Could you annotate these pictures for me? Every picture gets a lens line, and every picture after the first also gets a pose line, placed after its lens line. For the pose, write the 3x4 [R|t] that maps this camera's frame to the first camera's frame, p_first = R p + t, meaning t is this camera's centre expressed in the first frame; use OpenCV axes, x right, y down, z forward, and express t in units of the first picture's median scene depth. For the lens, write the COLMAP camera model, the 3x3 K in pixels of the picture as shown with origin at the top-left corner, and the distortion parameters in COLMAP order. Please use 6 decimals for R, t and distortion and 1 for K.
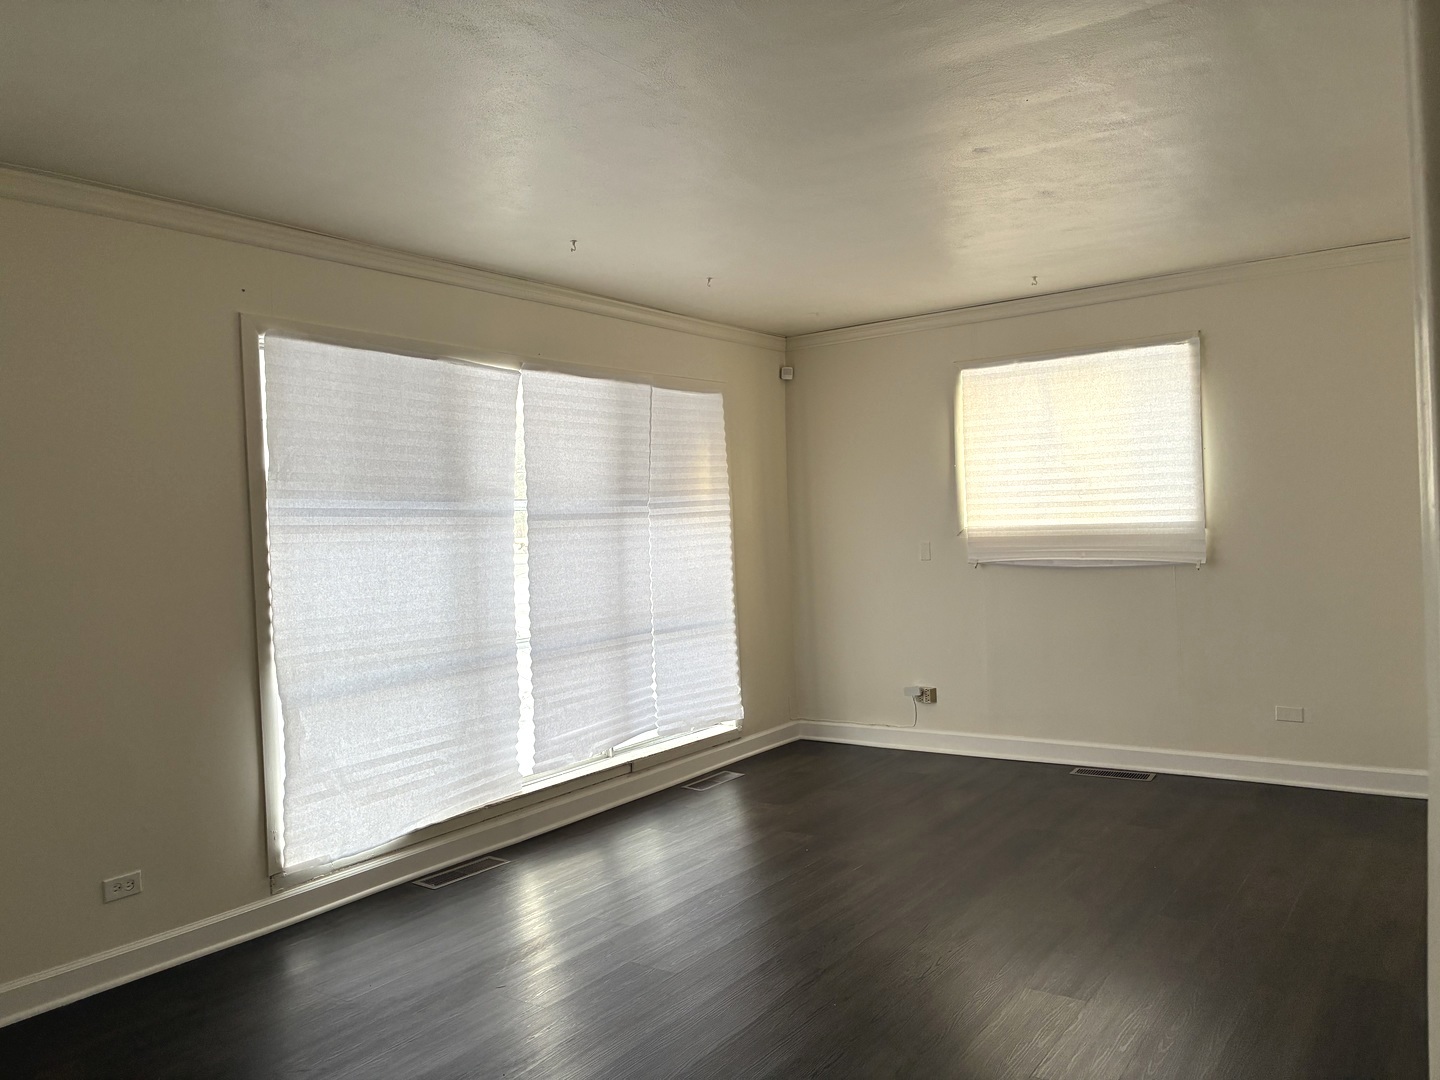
lens RADIAL K [[1100.4, 0, 728.8], [0, 1100.4, 539.5], [0, 0, 1]] dist [0.009847, 0.006113]
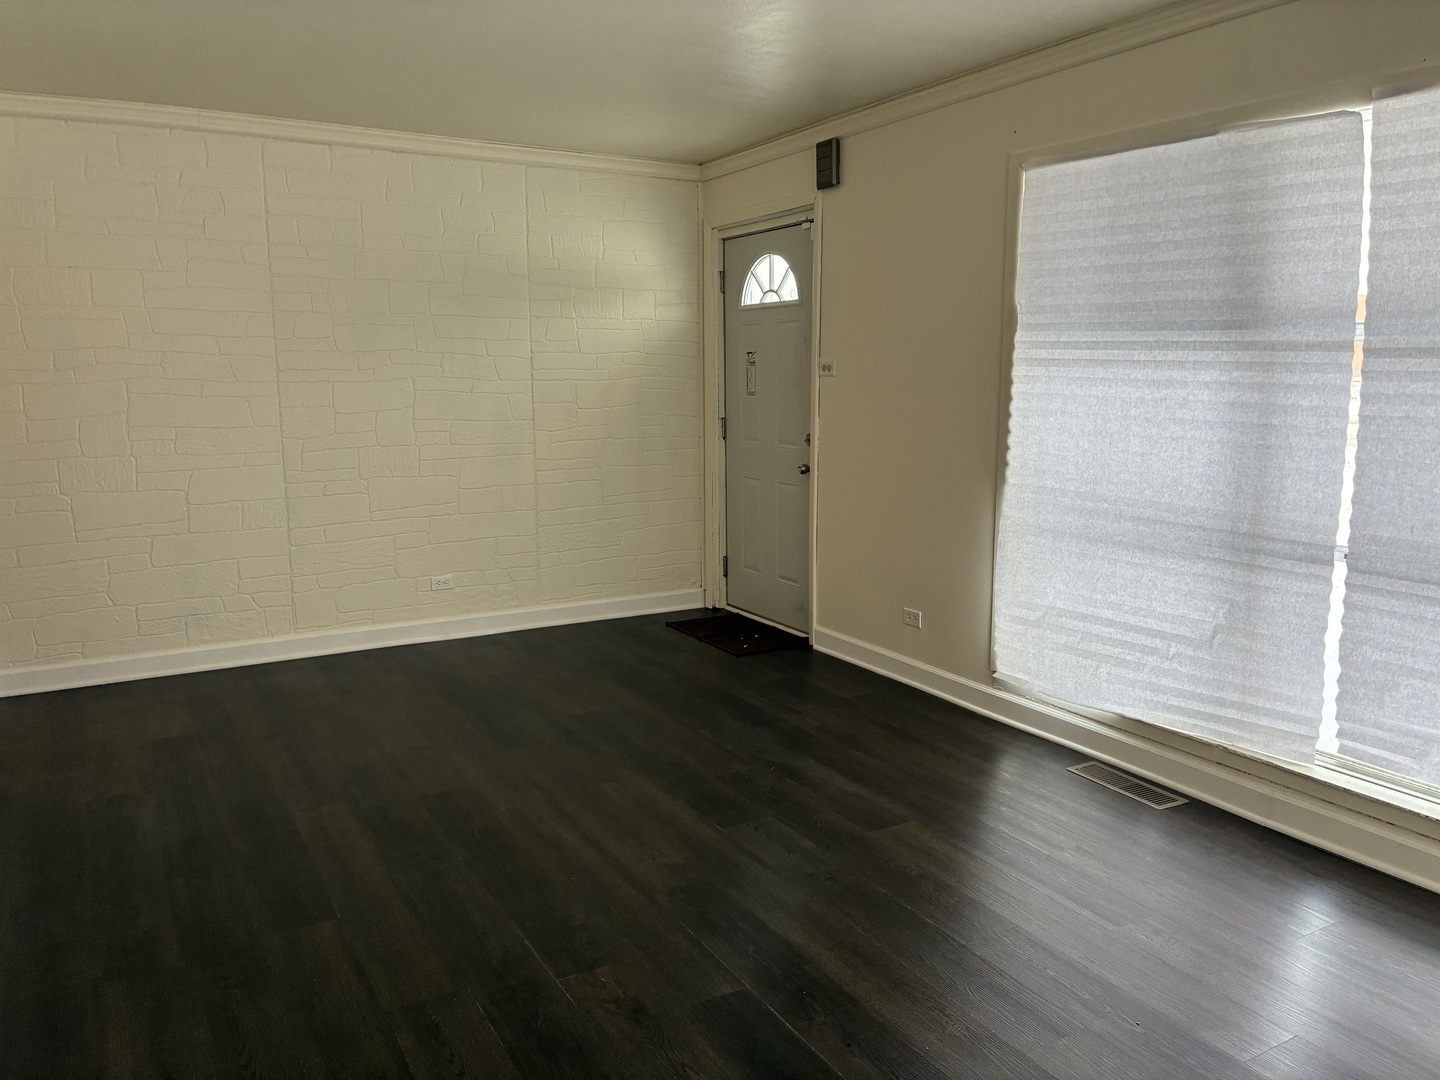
lens RADIAL K [[1100.4, 0, 728.0], [0, 1100.4, 534.3], [0, 0, 1]] dist [0.009847, 0.006113]
pose [[-0.416497, 0.181860, -0.890762, 0.574222], [0.007917, 0.980477, 0.196474, -0.048218], [0.909103, 0.074779, -0.409806, 1.016075]]
